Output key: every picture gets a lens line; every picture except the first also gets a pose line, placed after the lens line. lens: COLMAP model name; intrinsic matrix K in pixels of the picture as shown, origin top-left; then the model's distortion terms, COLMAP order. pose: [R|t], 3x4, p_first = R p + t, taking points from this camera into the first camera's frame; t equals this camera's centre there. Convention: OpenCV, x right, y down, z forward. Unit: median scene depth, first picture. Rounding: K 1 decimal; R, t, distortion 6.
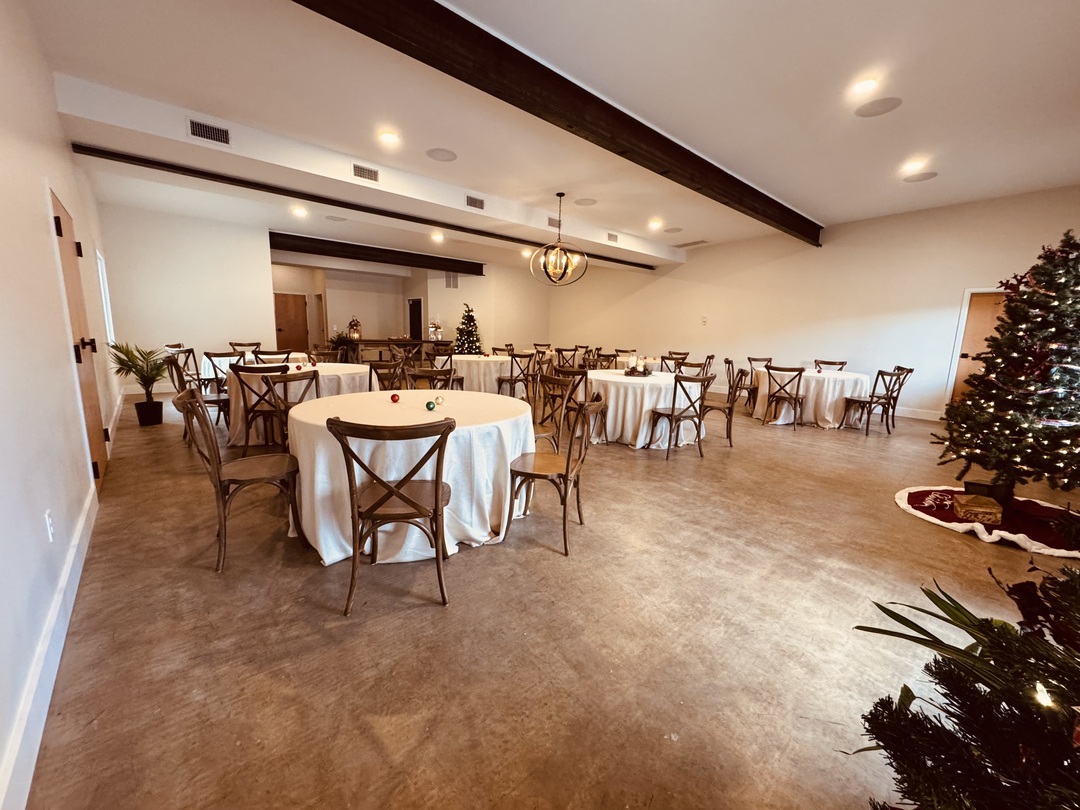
lens RADIAL K [[433.4, 0, 536.4], [0, 433.4, 404.0], [0, 0, 1]] dist [-0.000112, -0.000031]
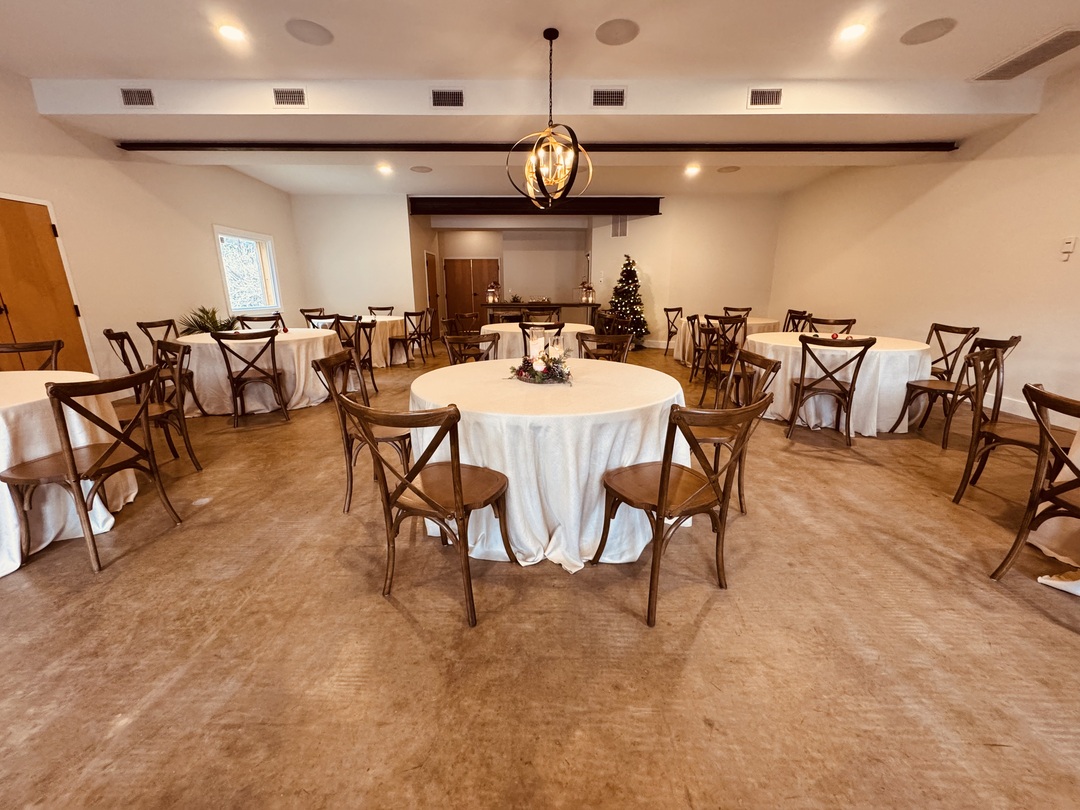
lens RADIAL K [[426.9, 0, 543.1], [0, 426.9, 403.7], [0, 0, 1]] dist [0.000595, 0.000096]
pose [[0.742336, 0.148398, -0.653387, 0.351476], [-0.091568, 0.988485, 0.120472, -0.062140], [0.663741, -0.029602, 0.747376, 0.426631]]
